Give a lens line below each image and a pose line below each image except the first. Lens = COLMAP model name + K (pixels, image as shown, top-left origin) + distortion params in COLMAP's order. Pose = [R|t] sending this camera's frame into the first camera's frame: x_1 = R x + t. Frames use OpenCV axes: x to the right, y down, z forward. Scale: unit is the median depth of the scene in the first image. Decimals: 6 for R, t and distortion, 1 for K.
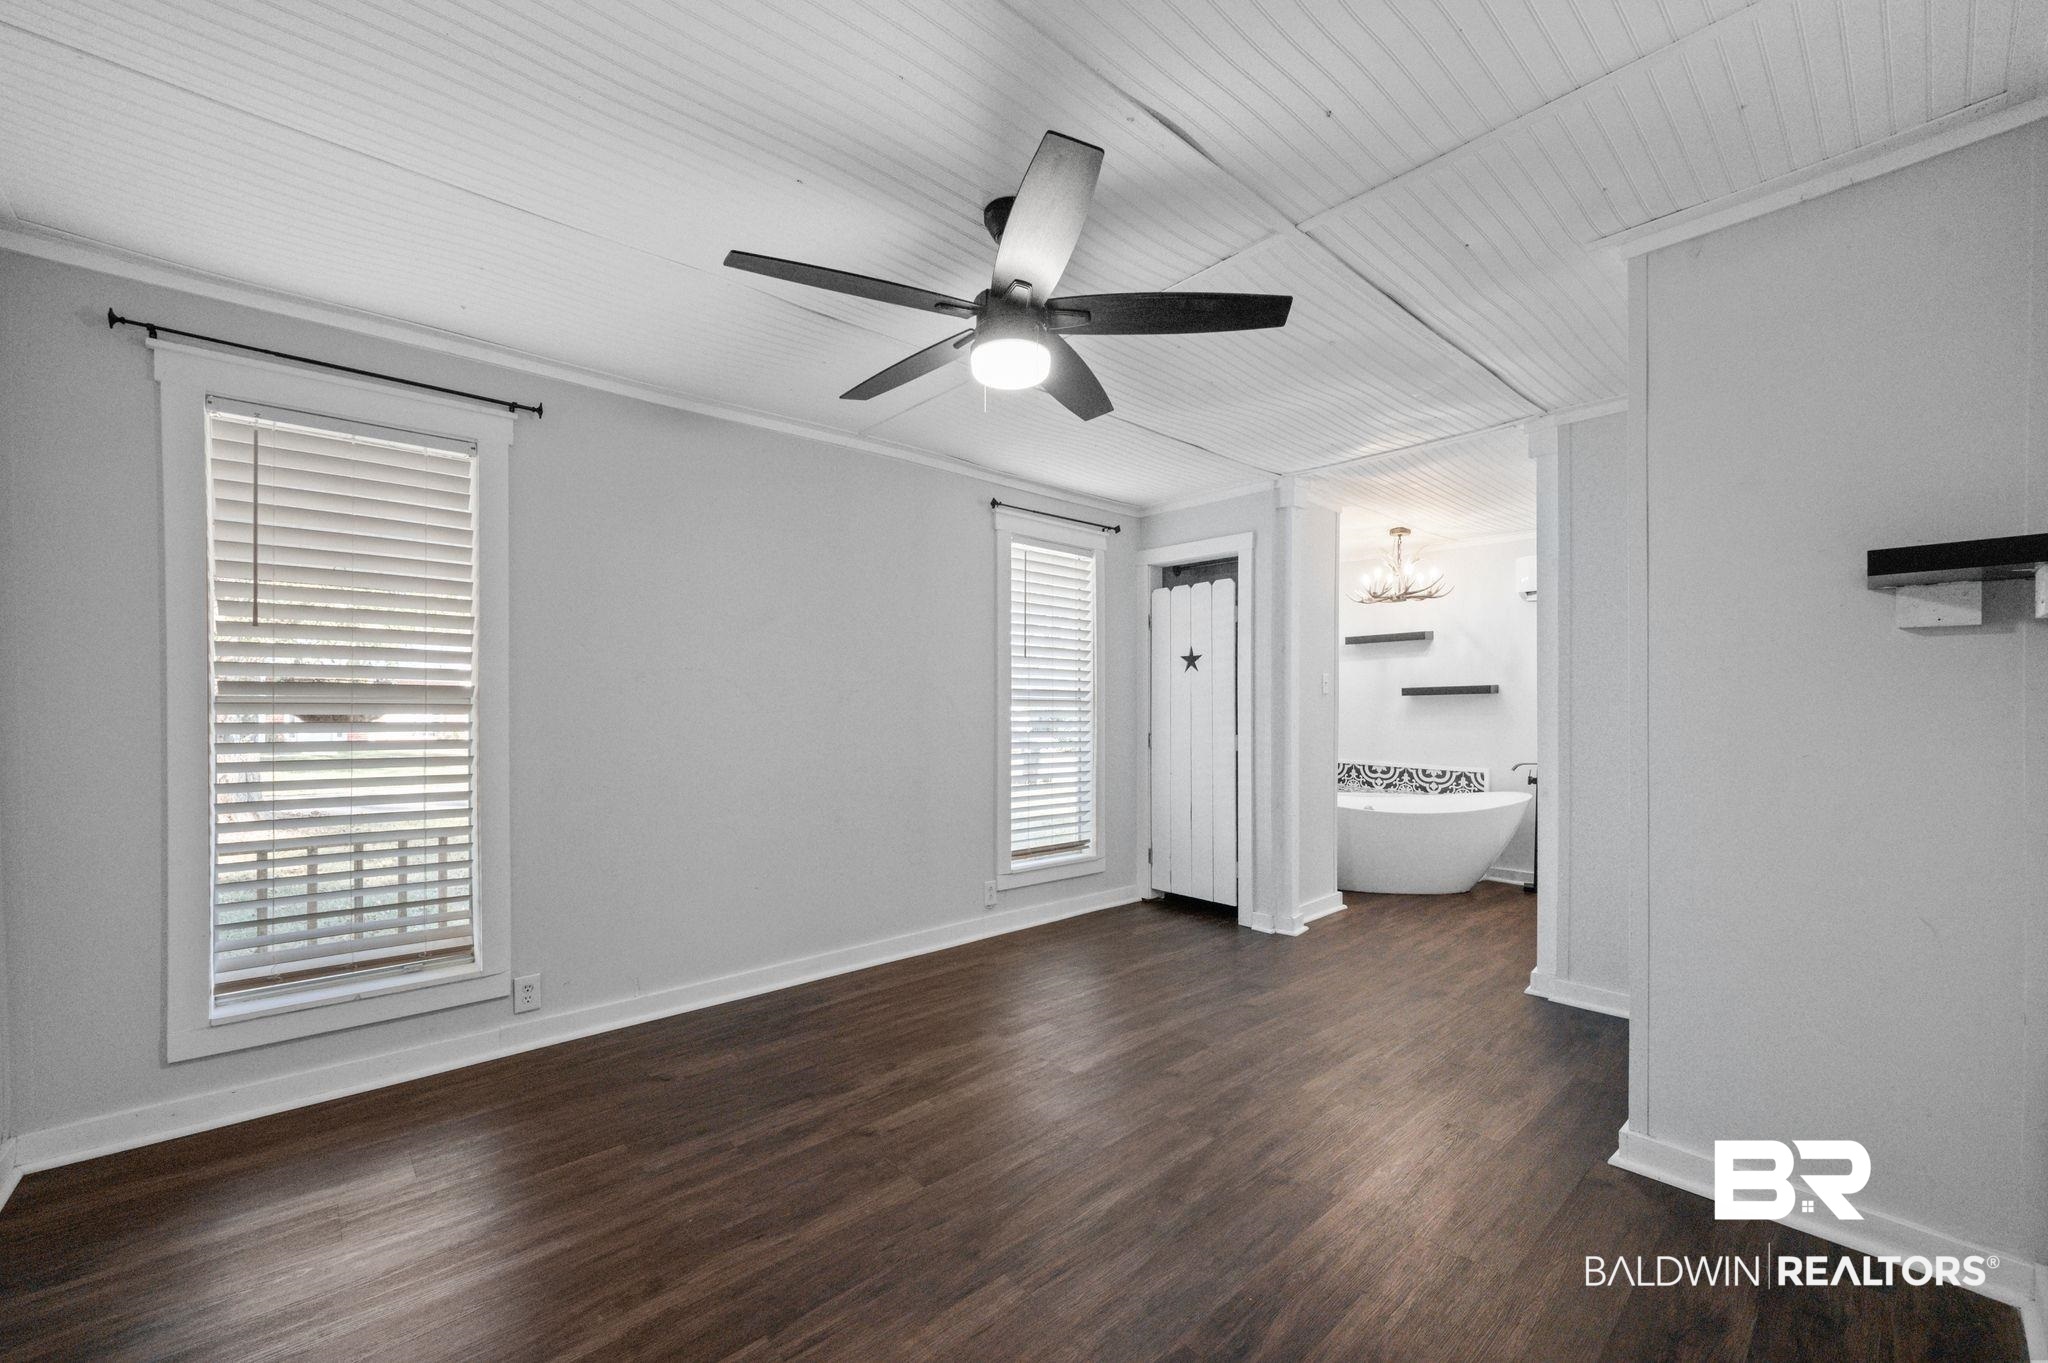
lens RADIAL K [[815.3, 0, 1046.4], [0, 815.3, 713.9], [0, 0, 1]] dist [0.000699, 0.000809]
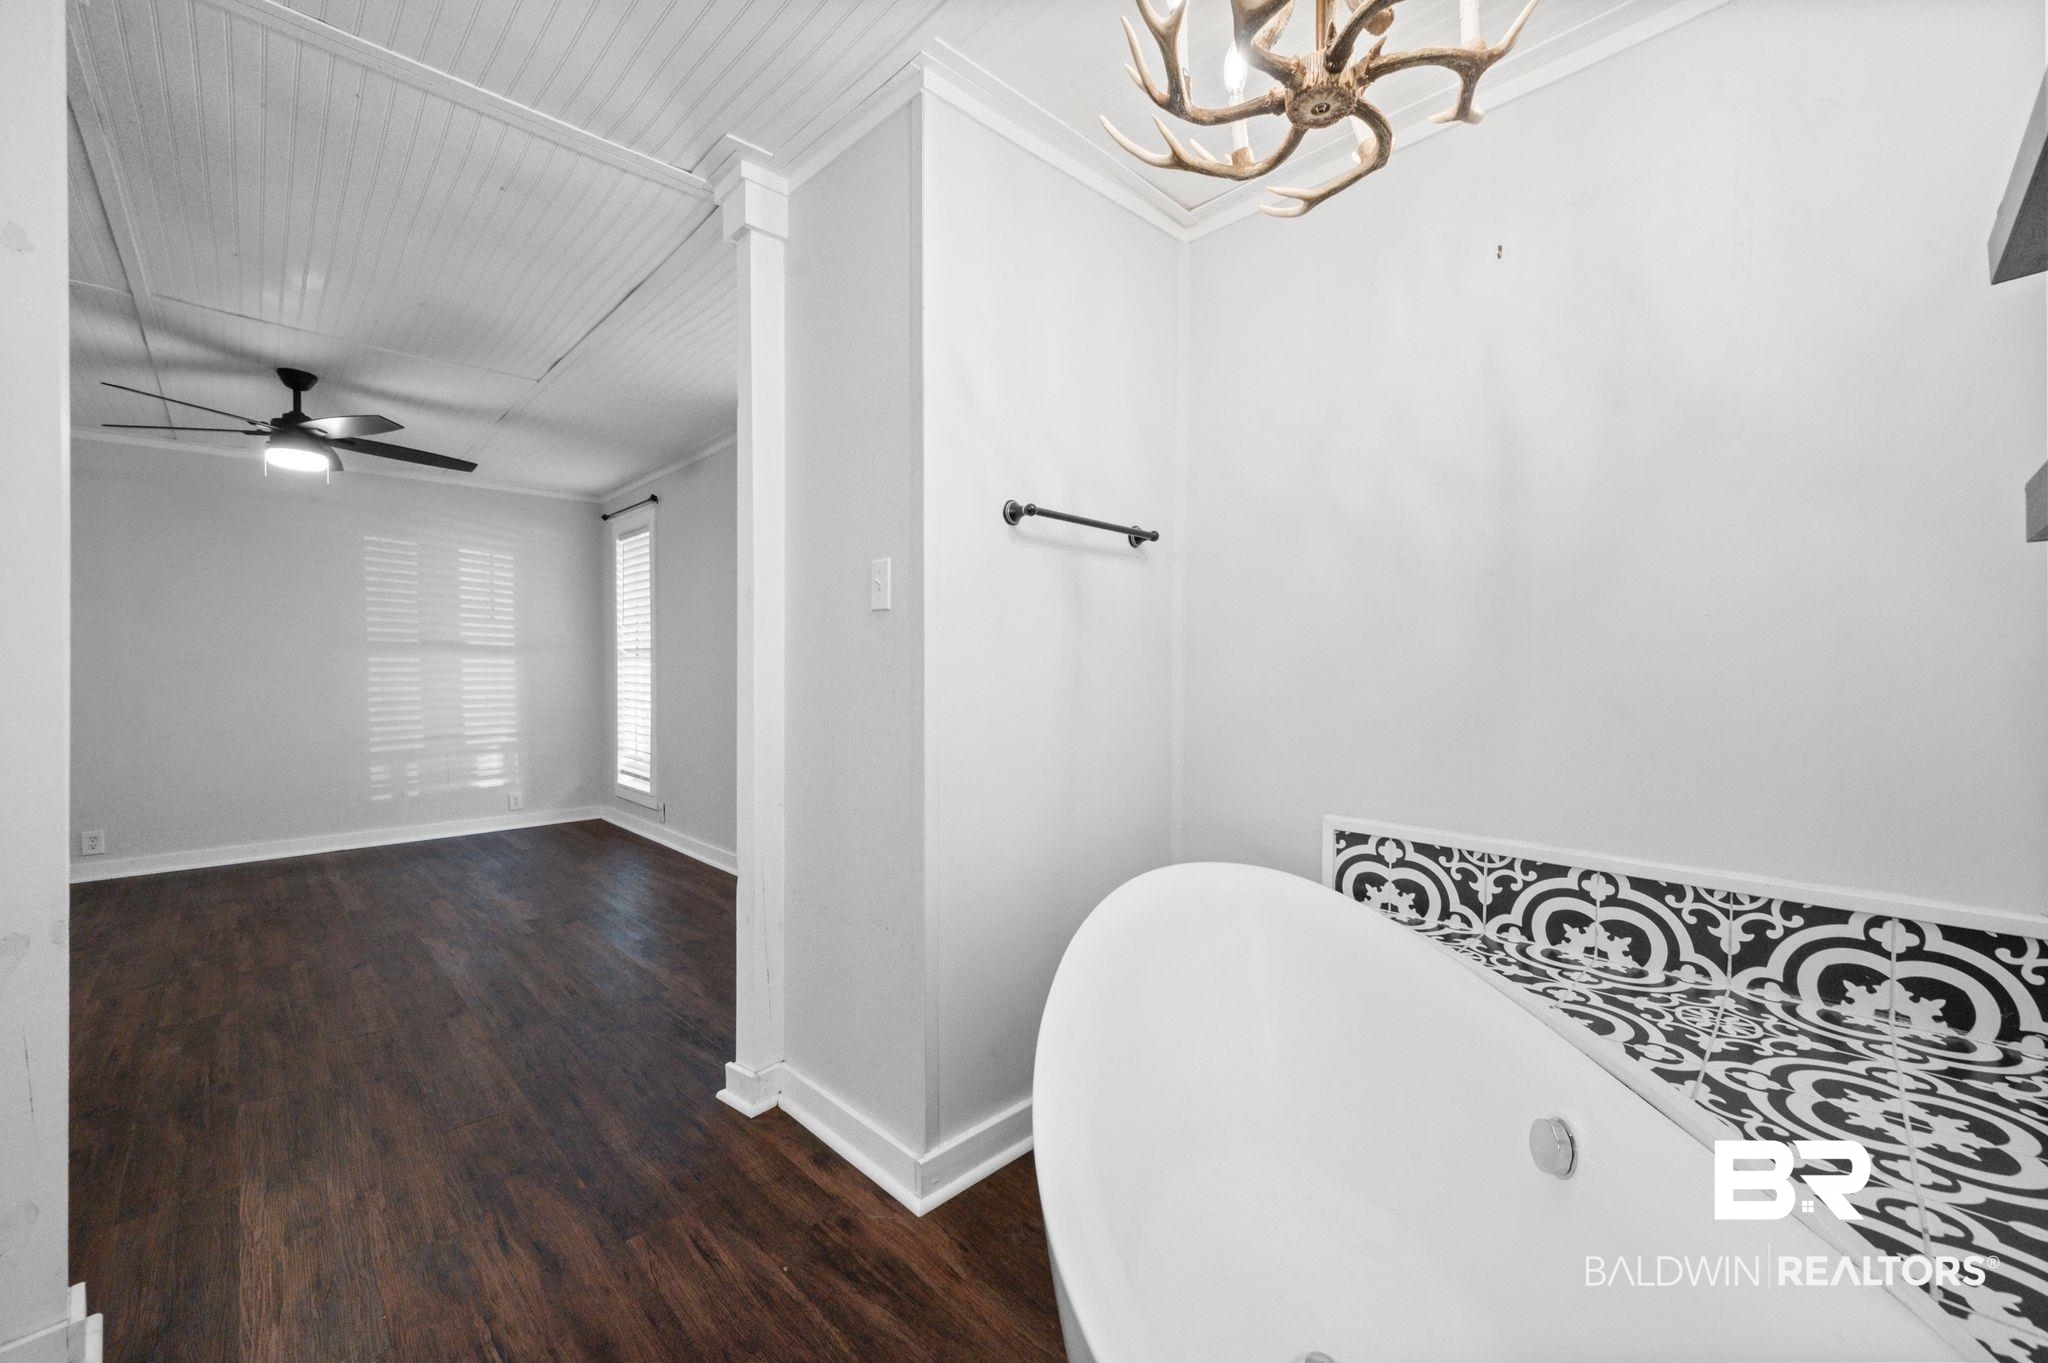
lens RADIAL K [[815.3, 0, 1031.9], [0, 815.3, 693.6], [0, 0, 1]] dist [0.000699, 0.000809]
pose [[0.018284, 0.028545, -0.999425, 1.383164], [-0.014204, 0.999499, 0.028288, 0.007062], [0.999732, 0.013679, 0.018680, 2.015786]]
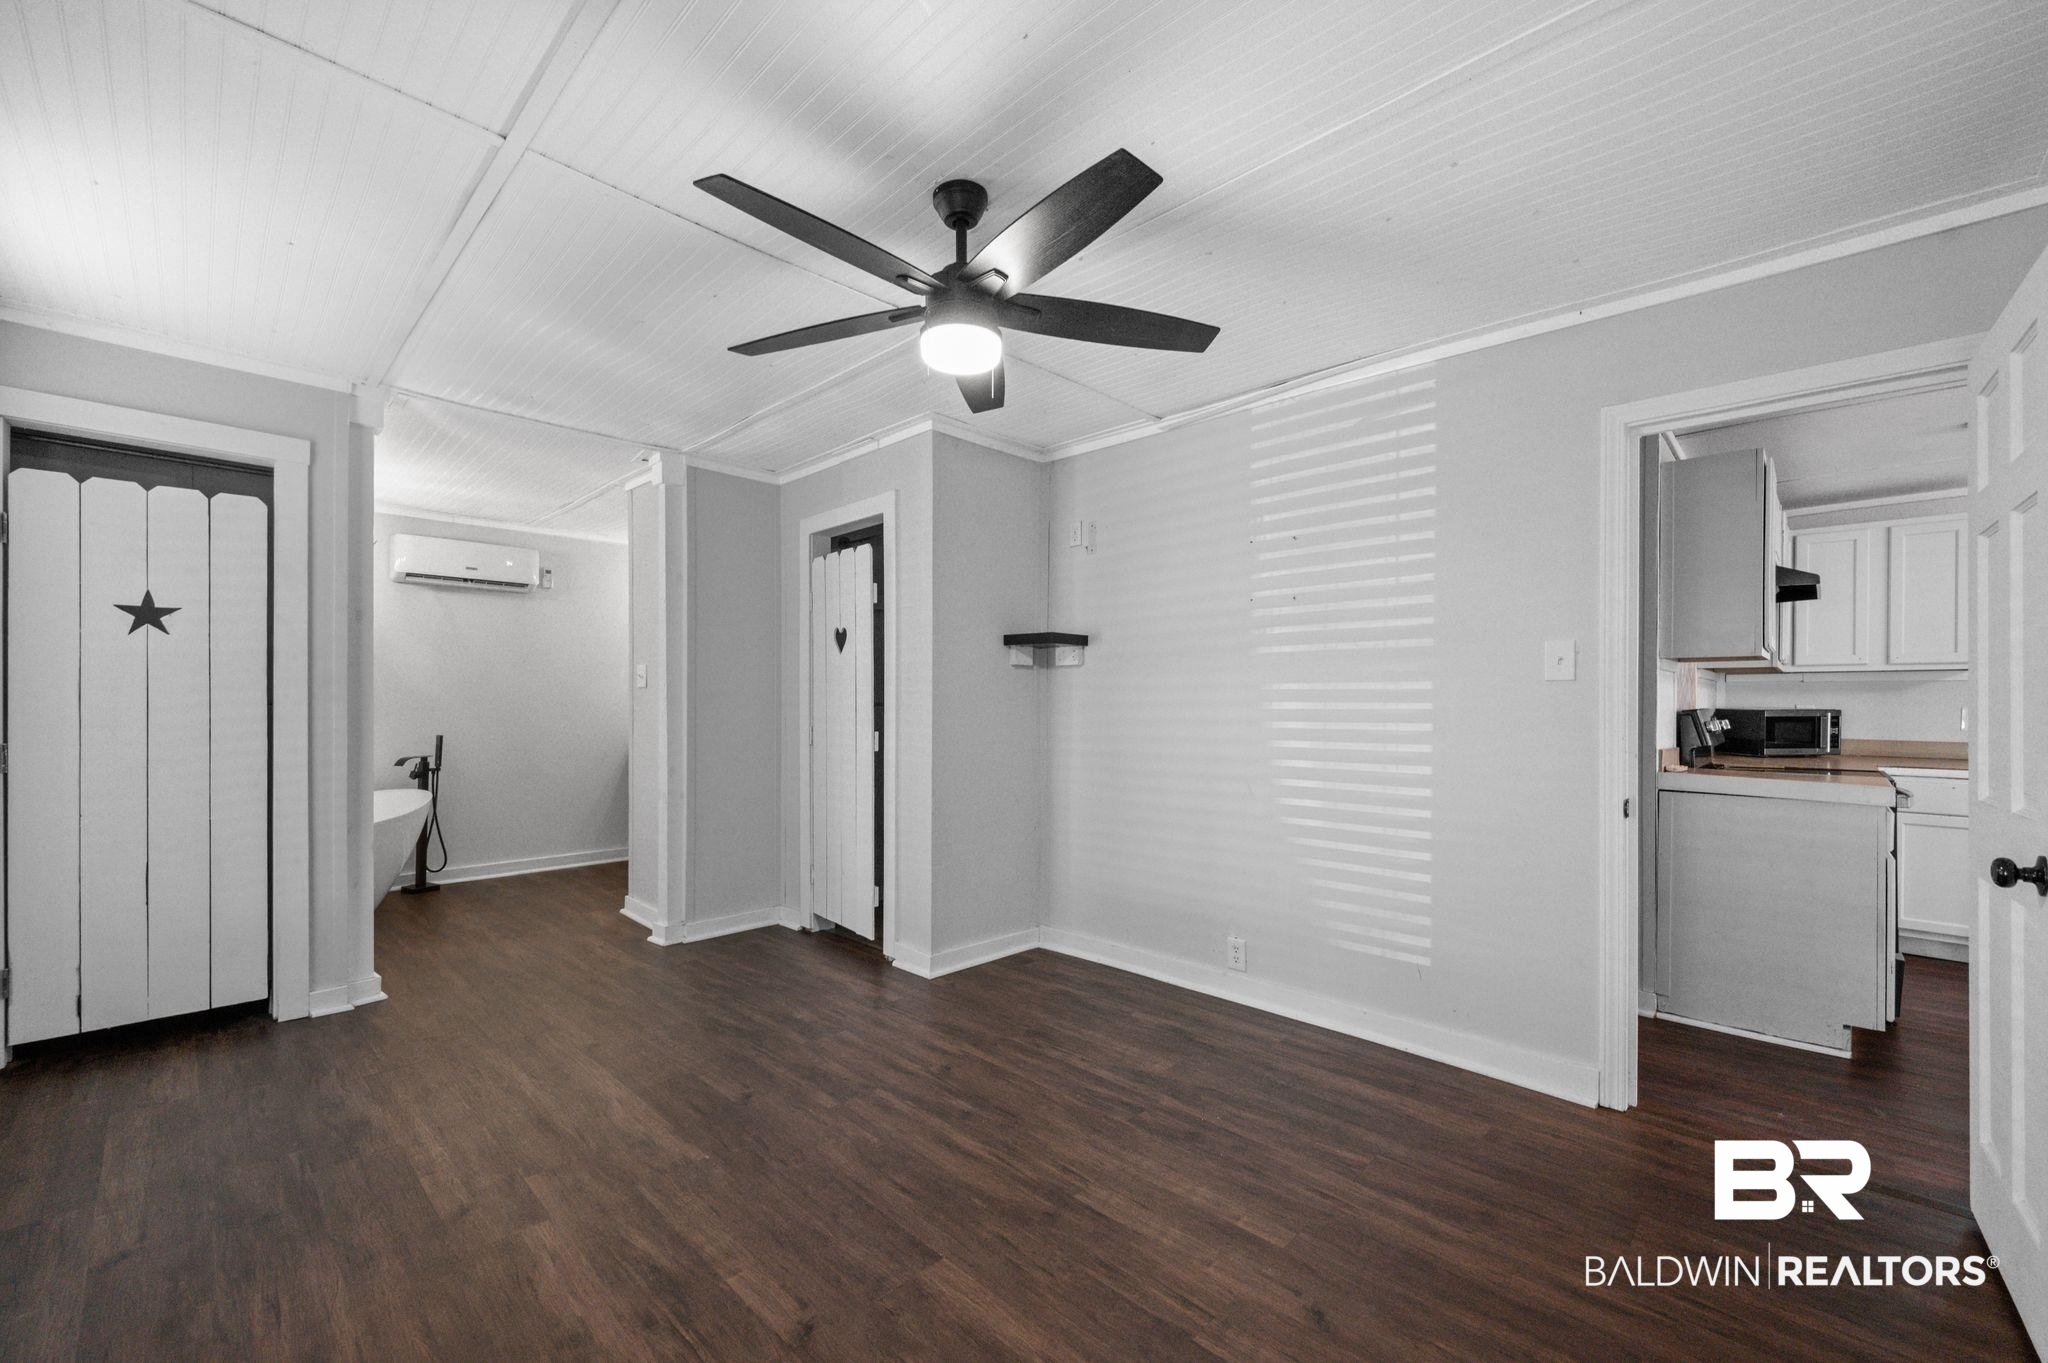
lens RADIAL K [[815.3, 0, 1004.8], [0, 815.3, 699.4], [0, 0, 1]] dist [0.000699, 0.000809]
pose [[-0.038436, 0.001352, 0.999260, -0.808816], [0.003171, 0.999994, -0.001231, -0.004863], [-0.999256, 0.003122, -0.038440, 0.772935]]
